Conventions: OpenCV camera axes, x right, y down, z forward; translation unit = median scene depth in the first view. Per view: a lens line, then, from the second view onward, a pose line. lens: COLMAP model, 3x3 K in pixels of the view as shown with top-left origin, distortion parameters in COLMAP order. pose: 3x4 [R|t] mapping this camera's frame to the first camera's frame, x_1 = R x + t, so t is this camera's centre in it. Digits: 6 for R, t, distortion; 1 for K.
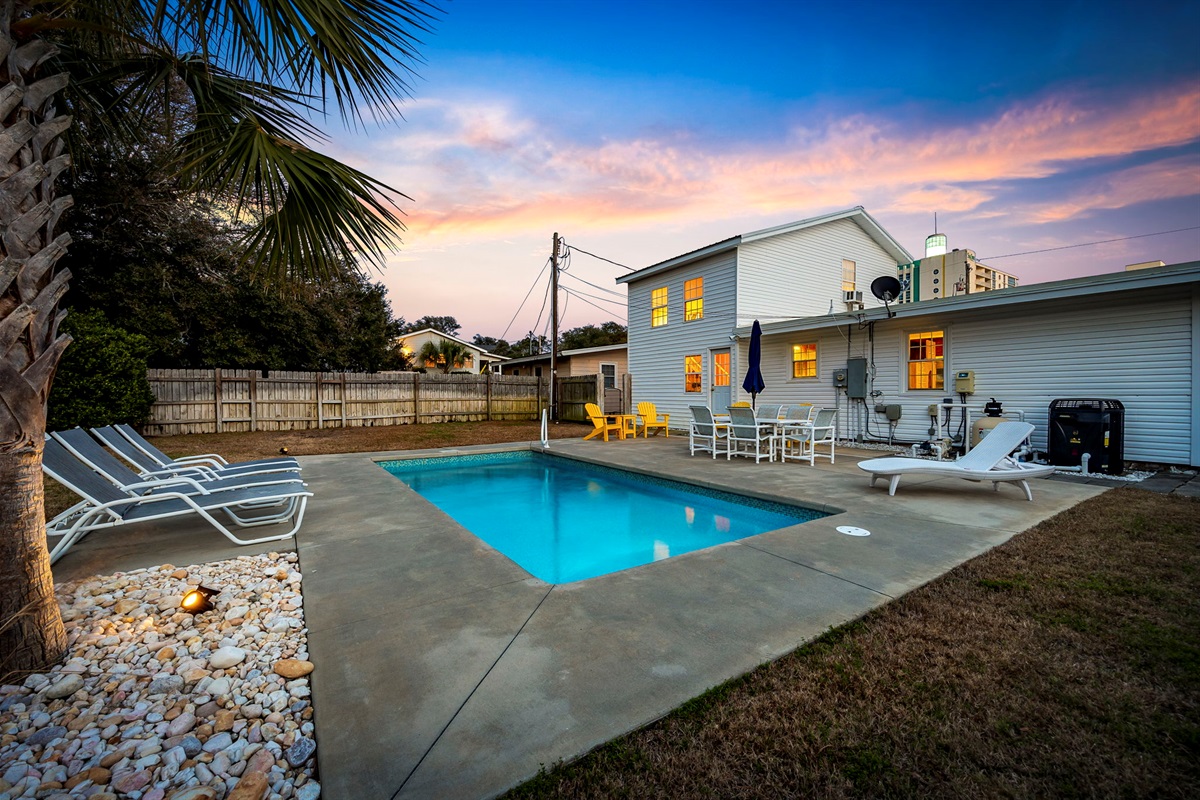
lens RADIAL K [[487.2, 0, 604.4], [0, 487.2, 396.4], [0, 0, 1]] dist [-0.001454, -0.000051]
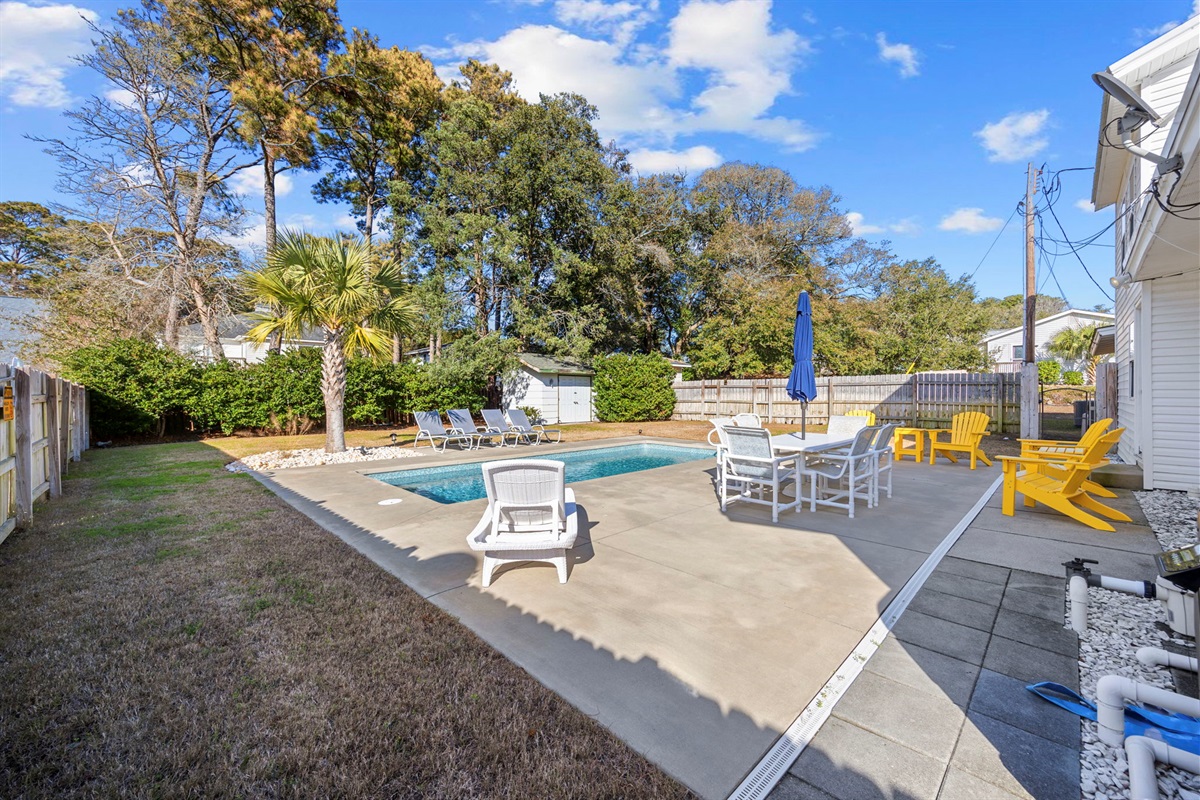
lens RADIAL K [[461.6, 0, 614.6], [0, 461.6, 397.8], [0, 0, 1]] dist [0.000825, -0.000345]
pose [[0.200539, 0.009949, -0.979635, 0.586031], [-0.004620, 0.999947, 0.009209, -0.010711], [0.979675, 0.002679, 0.200574, 0.414064]]
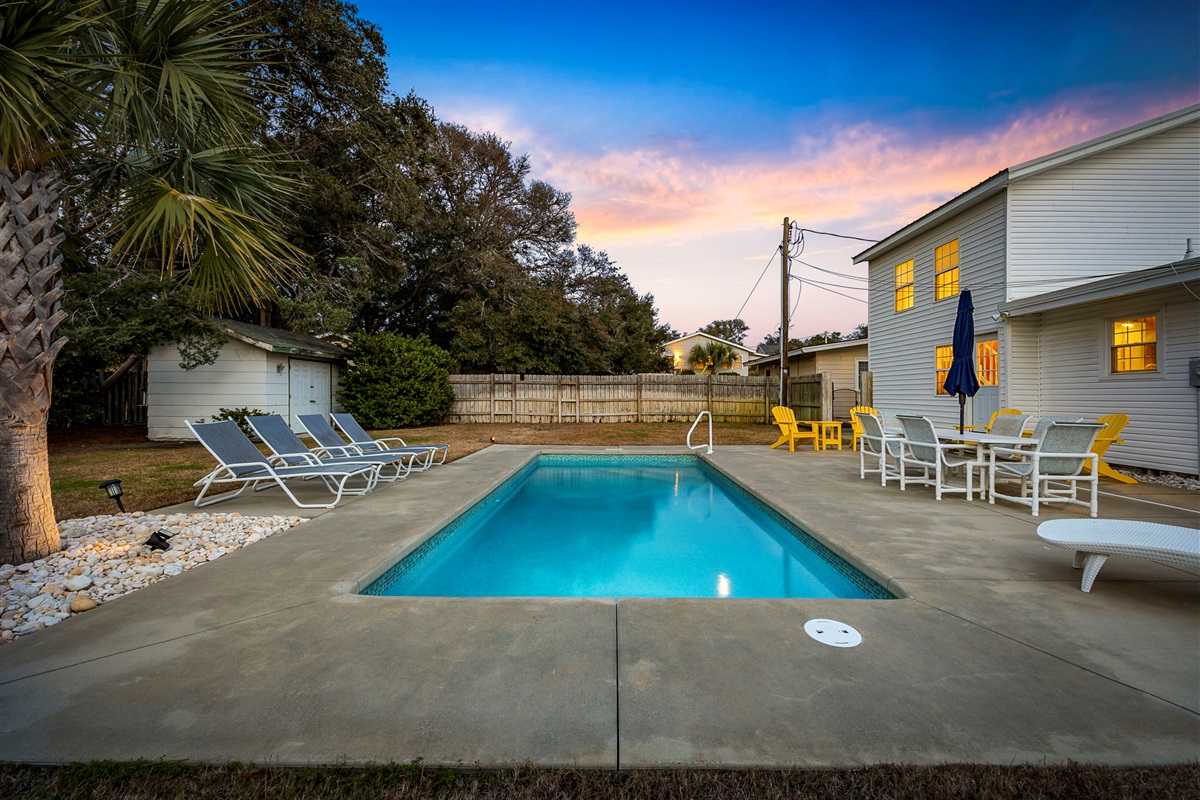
lens RADIAL K [[481.4, 0, 609.2], [0, 481.4, 390.4], [0, 0, 1]] dist [-0.004495, 0.000073]
pose [[0.824611, 0.002946, -0.565693, 0.187553], [-0.011206, 0.999875, -0.011128, -0.001226], [0.565590, 0.015515, 0.824541, 0.112293]]
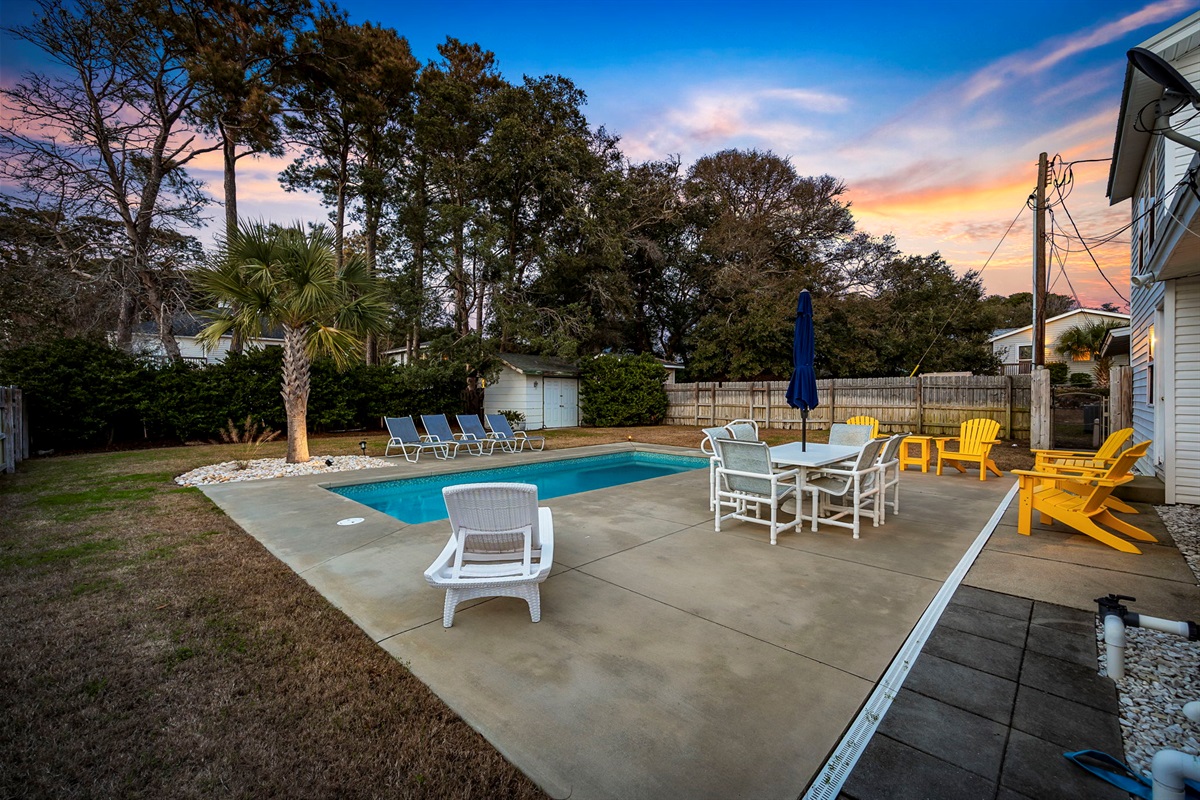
lens RADIAL K [[484.7, 0, 613.1], [0, 484.7, 403.3], [0, 0, 1]] dist [0.000664, -0.000359]
pose [[0.217503, 0.018056, -0.975893, 0.570034], [-0.004786, 0.999837, 0.017432, -0.016431], [0.976048, 0.000879, 0.217553, 0.422292]]
